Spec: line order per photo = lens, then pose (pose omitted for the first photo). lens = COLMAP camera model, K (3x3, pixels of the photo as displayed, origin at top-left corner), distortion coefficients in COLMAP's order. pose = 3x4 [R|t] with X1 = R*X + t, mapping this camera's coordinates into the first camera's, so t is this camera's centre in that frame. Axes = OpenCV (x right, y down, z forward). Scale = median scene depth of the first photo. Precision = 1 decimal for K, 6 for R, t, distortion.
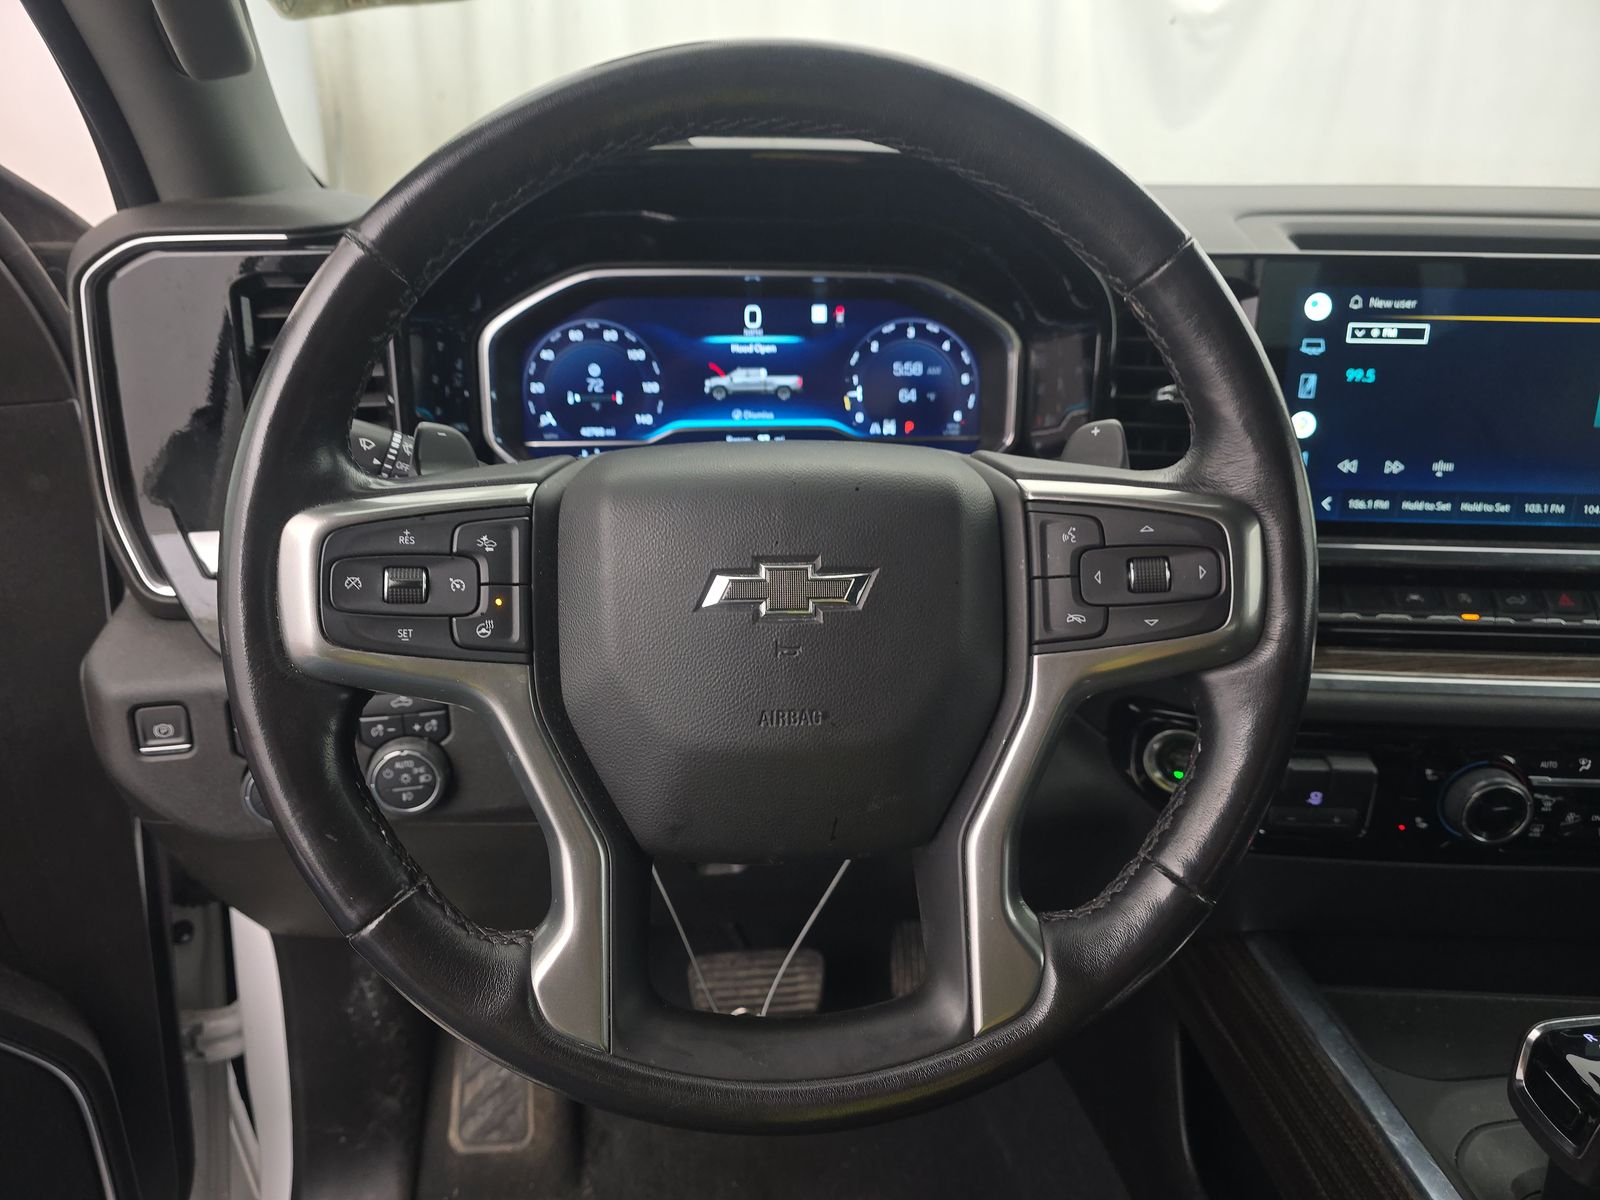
lens RADIAL K [[1077.5, 0, 780.6], [0, 1077.5, 550.5], [0, 0, 1]] dist [0.080255, -0.118121]
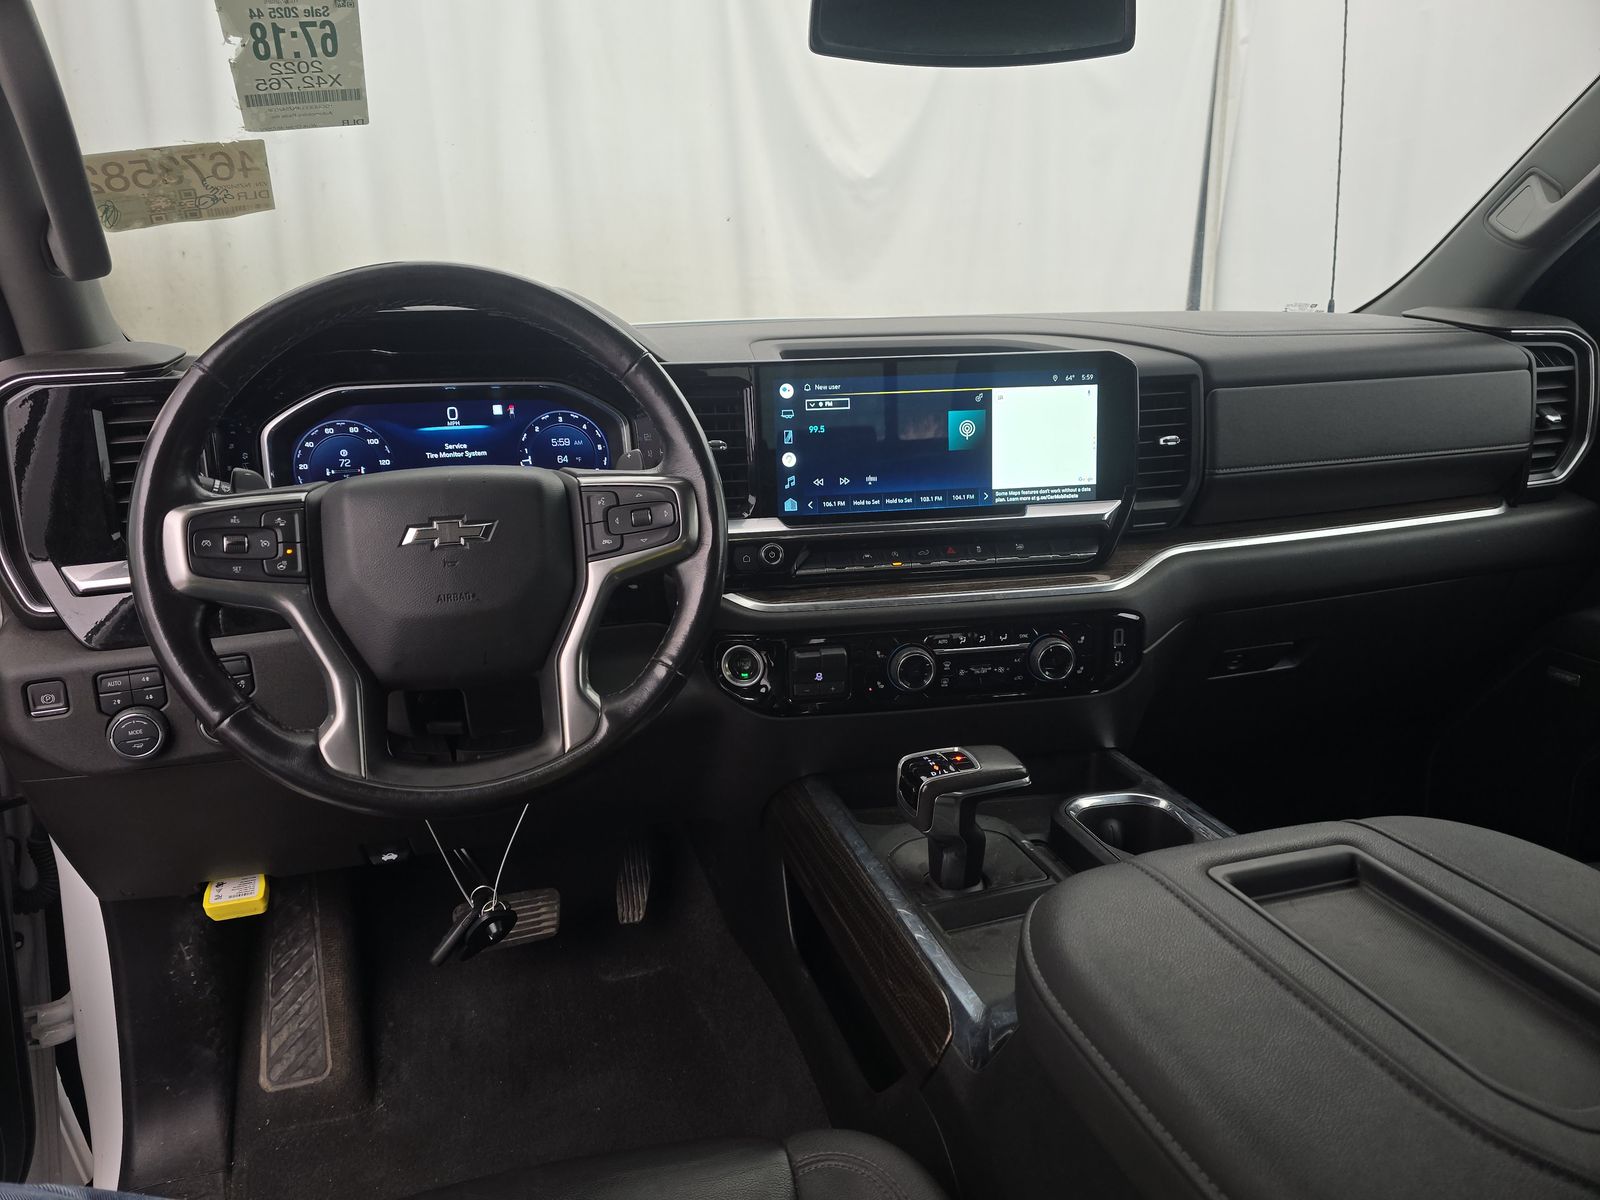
lens RADIAL K [[1091.9, 0, 799.7], [0, 1091.9, 570.6], [0, 0, 1]] dist [0.076911, -0.070974]
pose [[0.976467, -0.077662, 0.201197, 0.139989], [0.097349, 0.991185, -0.089863, 0.219074], [-0.192445, 0.107334, 0.975420, -0.673541]]
